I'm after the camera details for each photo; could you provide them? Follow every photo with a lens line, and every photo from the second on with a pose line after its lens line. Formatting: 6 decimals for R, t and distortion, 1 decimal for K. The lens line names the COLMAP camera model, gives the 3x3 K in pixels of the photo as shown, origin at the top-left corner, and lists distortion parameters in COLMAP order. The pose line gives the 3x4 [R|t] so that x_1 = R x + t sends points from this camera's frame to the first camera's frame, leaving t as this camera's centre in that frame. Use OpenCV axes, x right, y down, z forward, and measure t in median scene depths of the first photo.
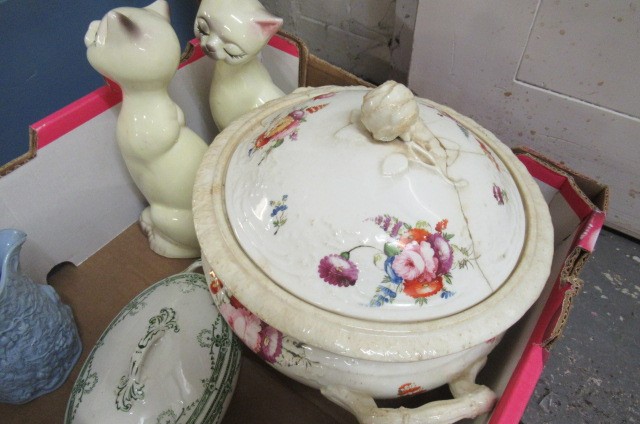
lens RADIAL K [[481.3, 0, 320.3], [0, 481.3, 218.3], [0, 0, 1]] dist [0.008547, 0.002038]
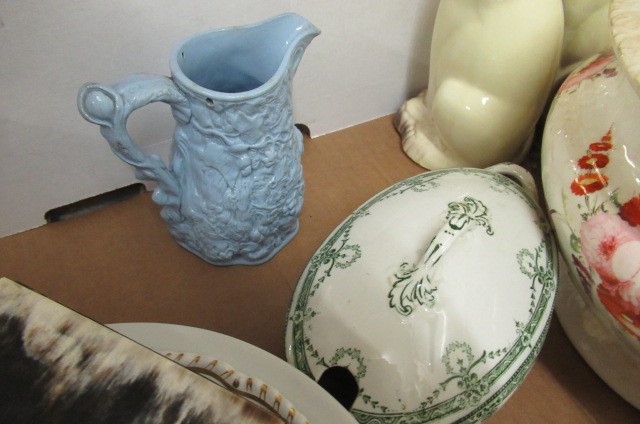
lens RADIAL K [[481.3, 0, 320.3], [0, 481.3, 218.3], [0, 0, 1]] dist [0.008547, 0.002038]
pose [[0.908746, 0.339836, -0.242266, -0.353582], [-0.347908, 0.937475, 0.010021, 0.286455], [0.230523, 0.075180, 0.970158, 0.350418]]
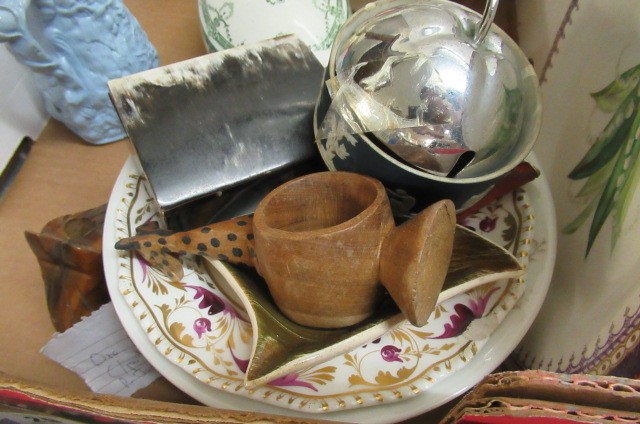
lens RADIAL K [[481.3, 0, 320.3], [0, 481.3, 218.3], [0, 0, 1]] dist [0.008547, 0.002038]
pose [[0.882129, -0.429253, 0.193883, -0.639869], [0.405495, 0.901531, 0.151050, 0.610475], [-0.239630, -0.054627, 0.969326, 0.012285]]
